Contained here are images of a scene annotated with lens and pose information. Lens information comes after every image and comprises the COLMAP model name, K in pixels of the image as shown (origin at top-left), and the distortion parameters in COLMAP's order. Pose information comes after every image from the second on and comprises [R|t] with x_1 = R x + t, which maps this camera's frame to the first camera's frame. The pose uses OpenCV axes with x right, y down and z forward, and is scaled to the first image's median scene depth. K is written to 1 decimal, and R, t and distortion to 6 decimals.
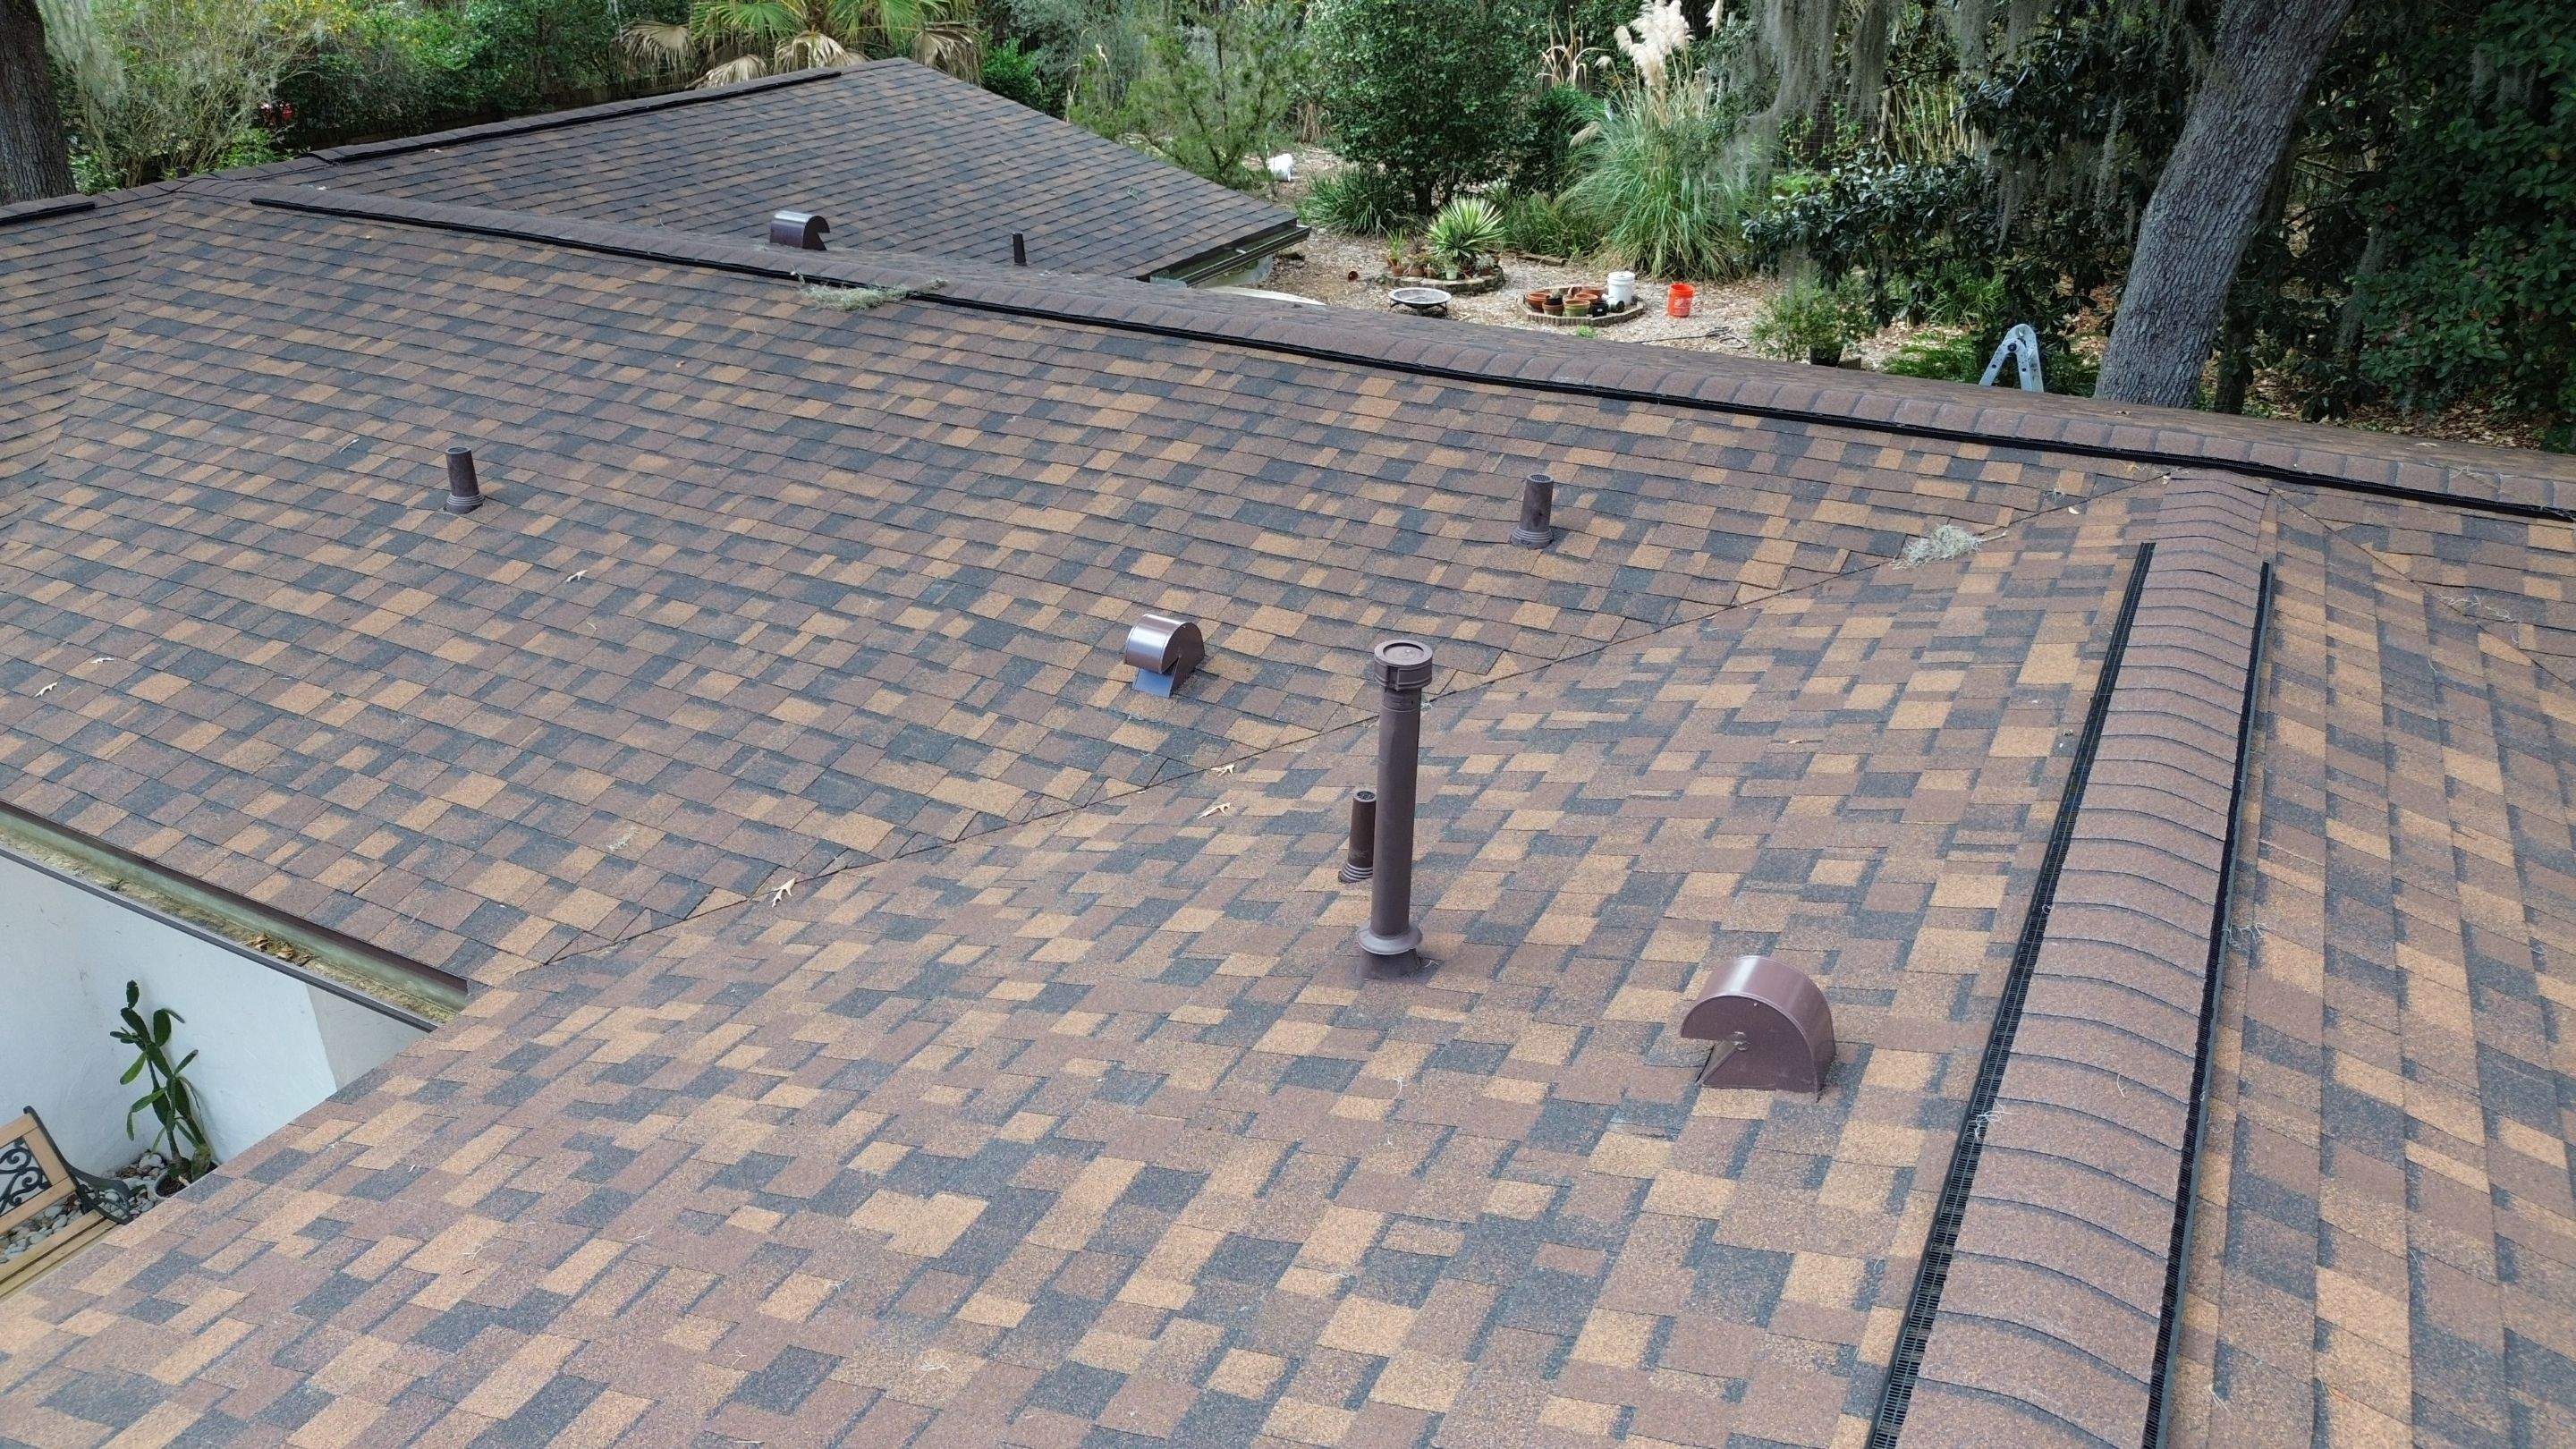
lens RADIAL K [[1824.8, 0, 1294.8], [0, 1824.8, 725.5], [0, 0, 1]] dist [0.067356, -0.063359]
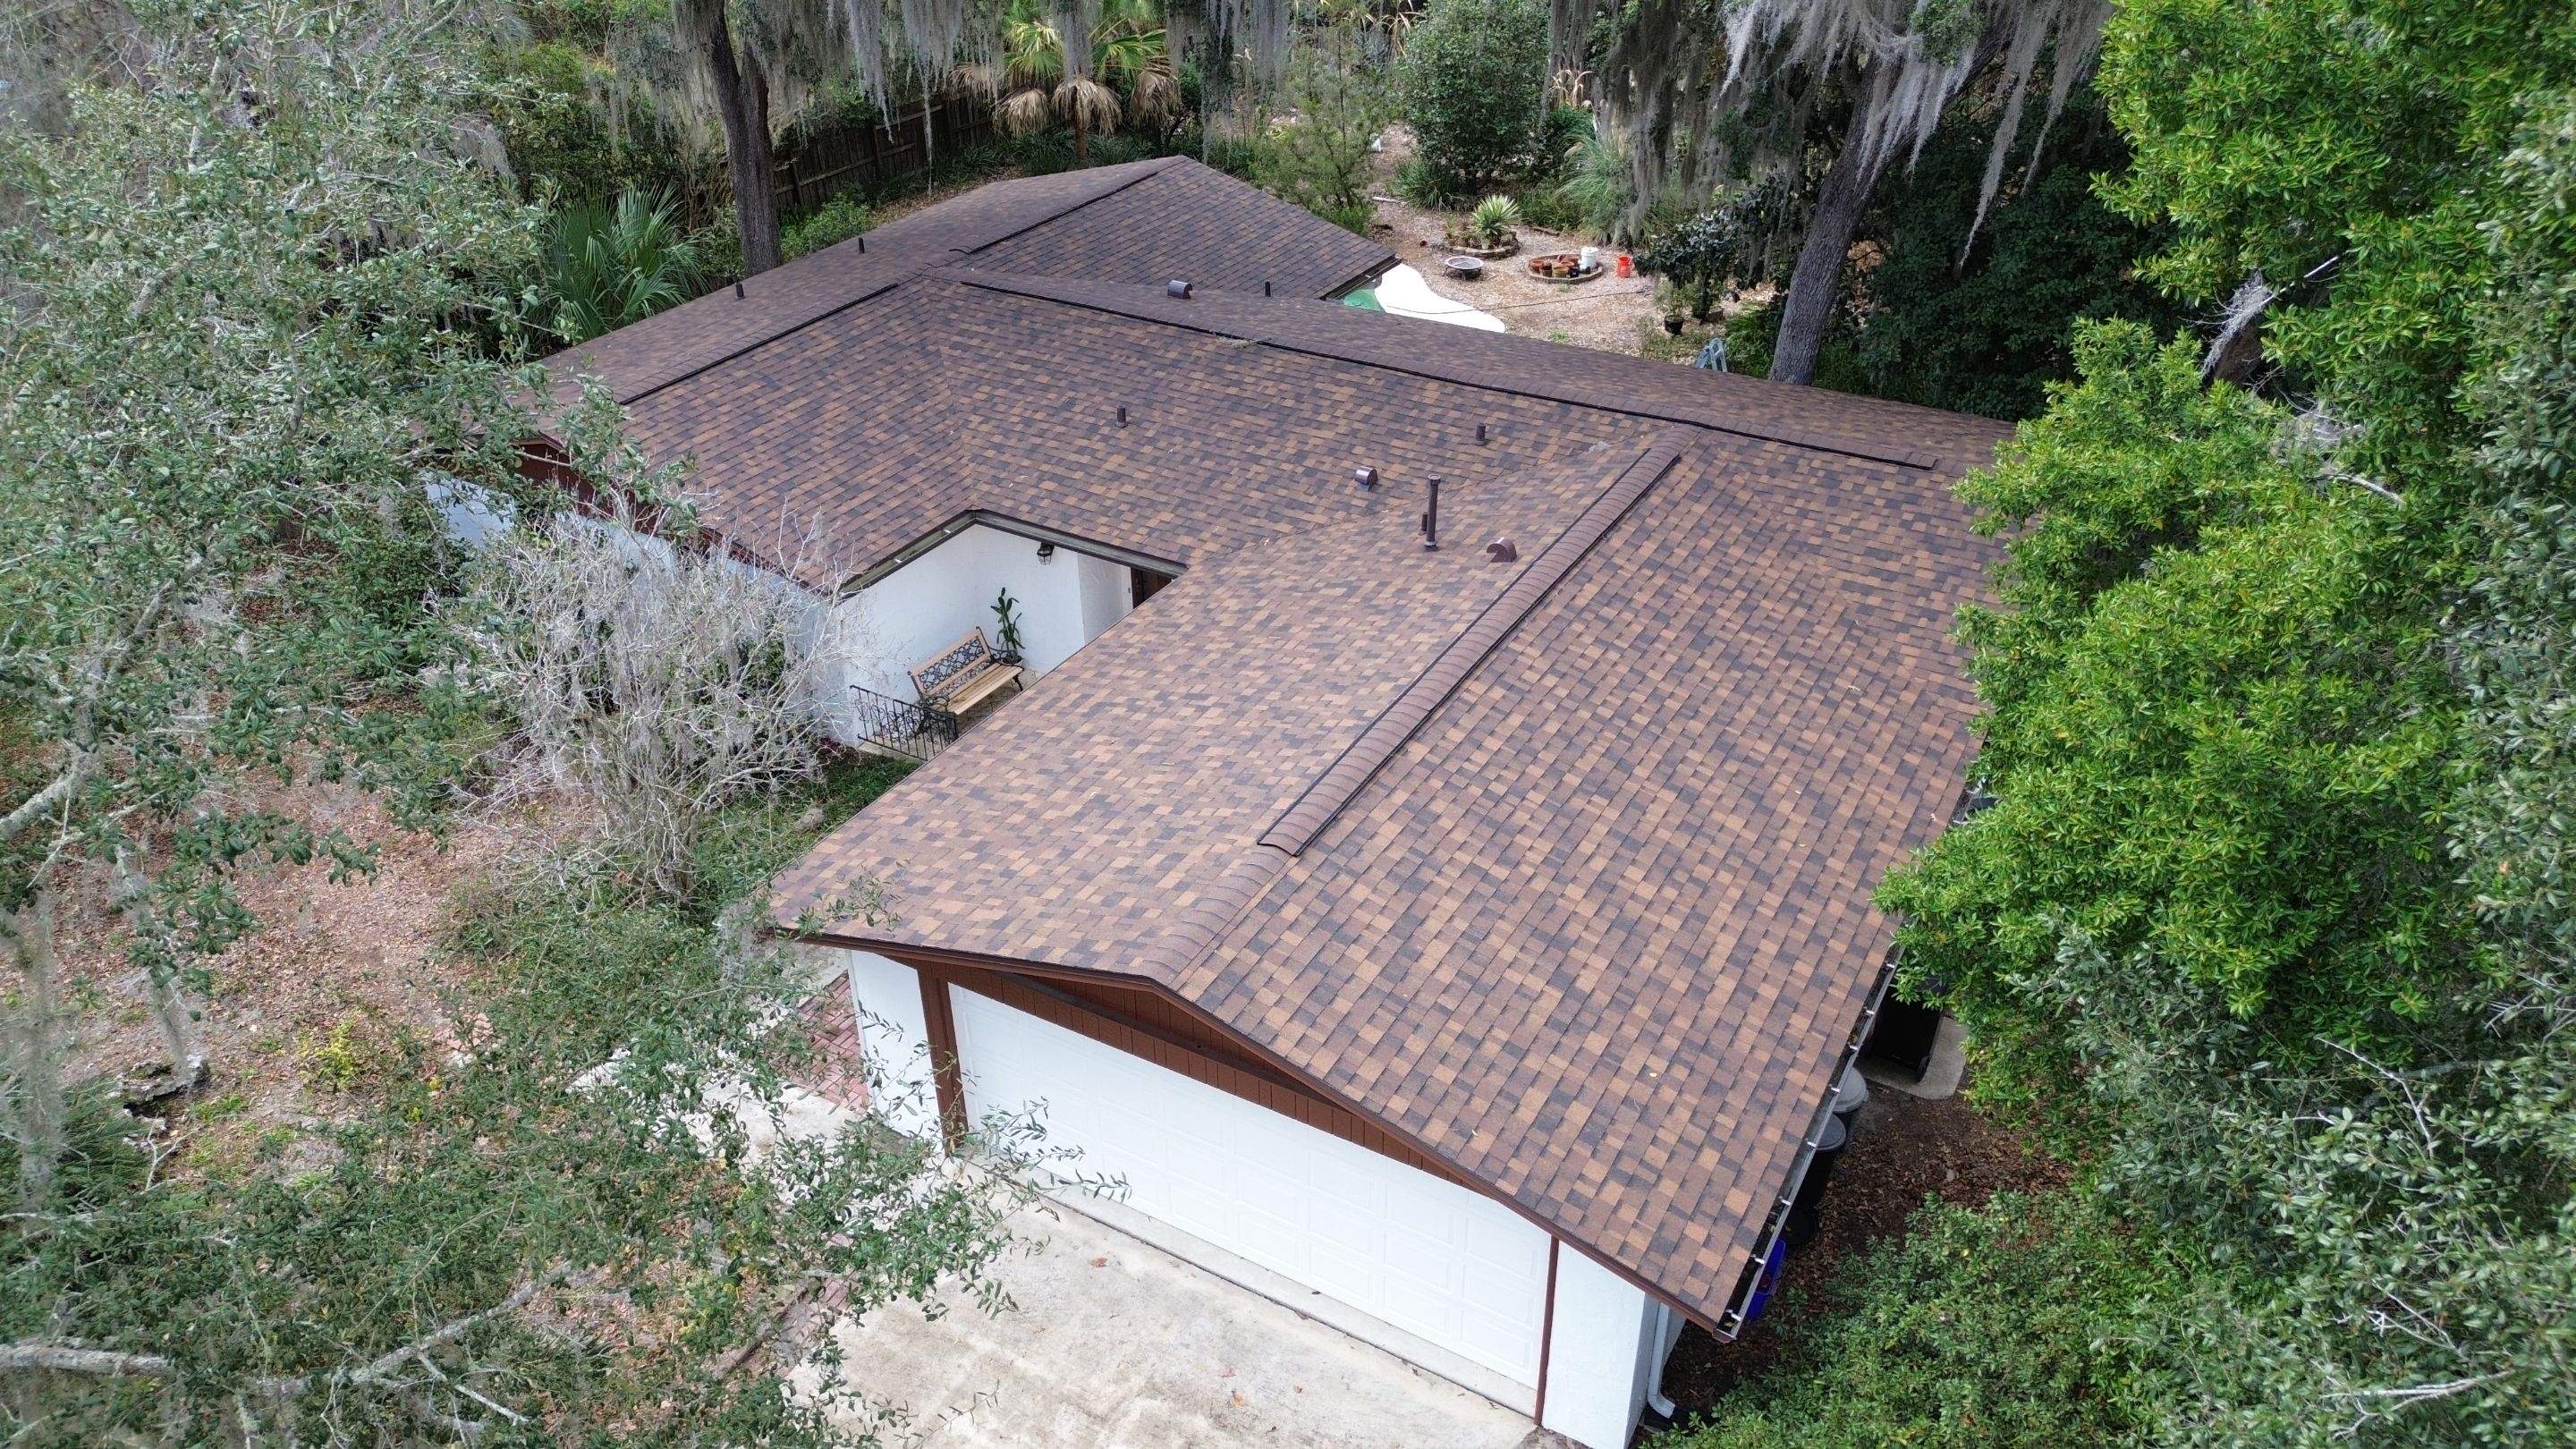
lens RADIAL K [[1800.1, 0, 1294.2], [0, 1800.1, 733.2], [0, 0, 1]] dist [0.179181, -0.497630]
pose [[0.999387, 0.015775, -0.031267, -0.080923], [-0.012816, 0.995615, 0.092662, 0.105928], [0.032592, -0.092205, 0.995207, -2.056034]]
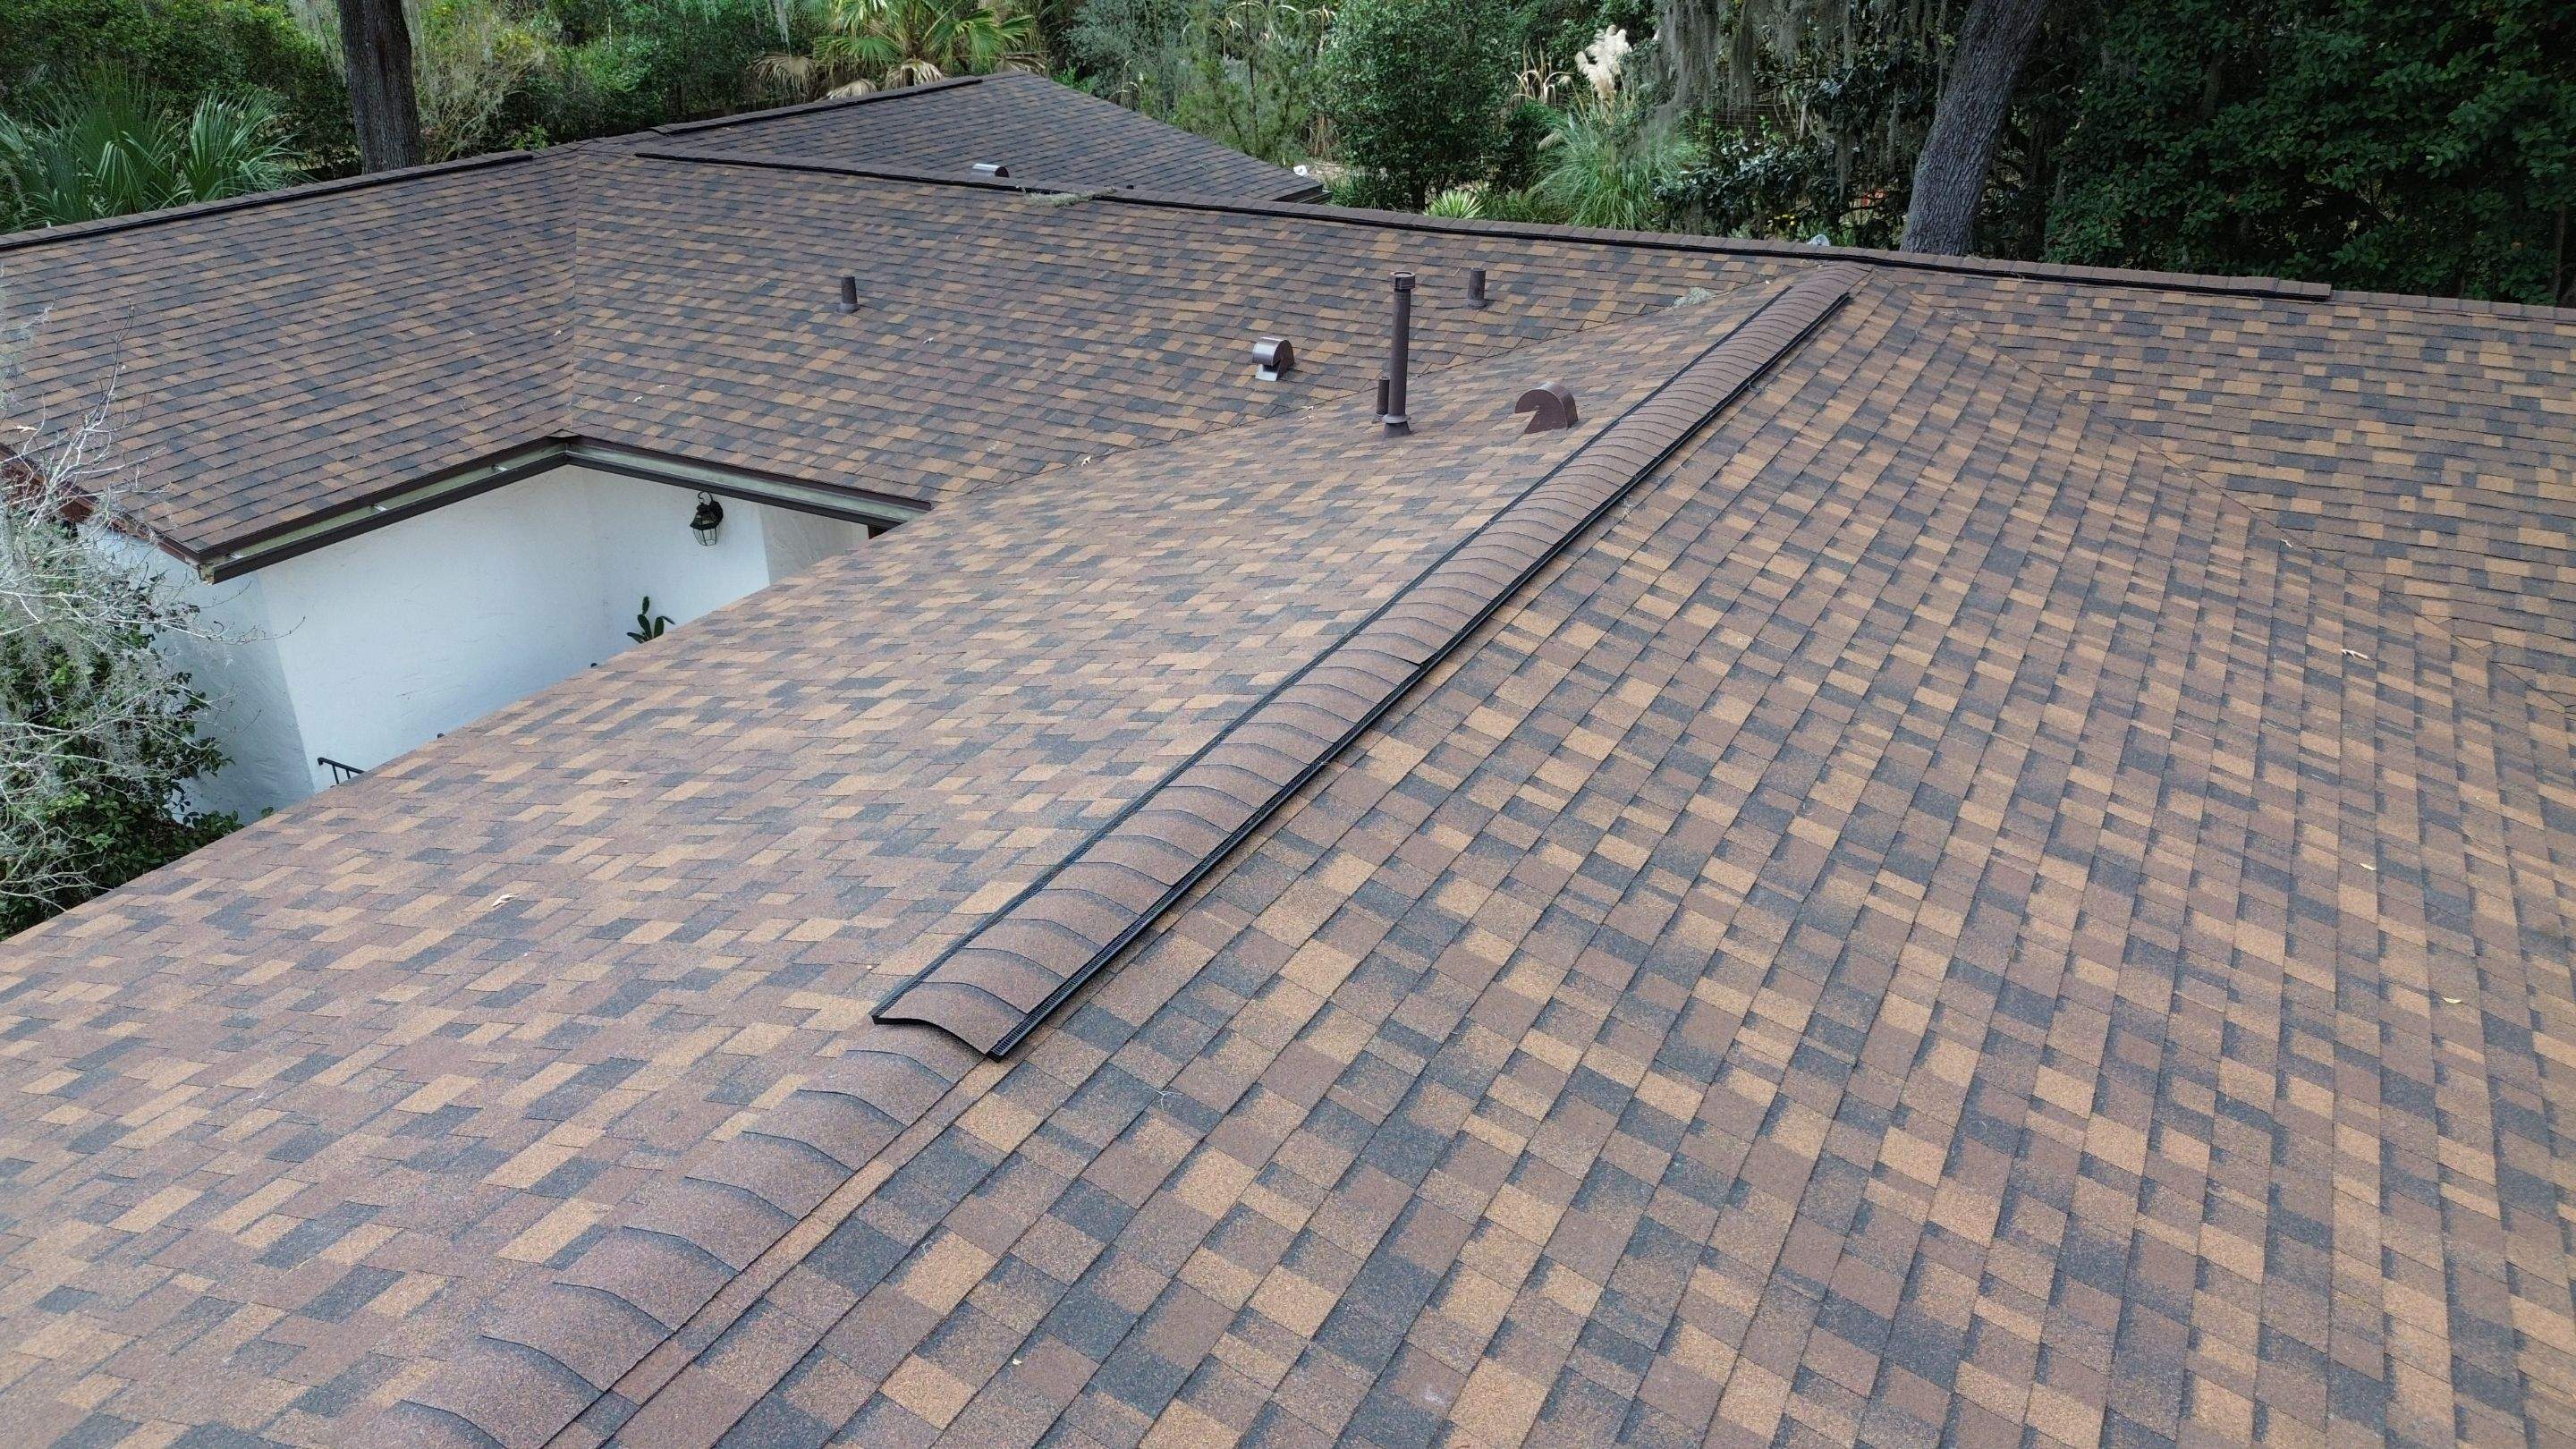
lens RADIAL K [[1824.8, 0, 1294.8], [0, 1824.8, 725.5], [0, 0, 1]] dist [0.067356, -0.063359]
pose [[0.999994, -0.003367, -0.000338, -0.043817], [0.003359, 0.999755, -0.021865, 0.323307], [0.000412, 0.021864, 0.999761, -0.730777]]
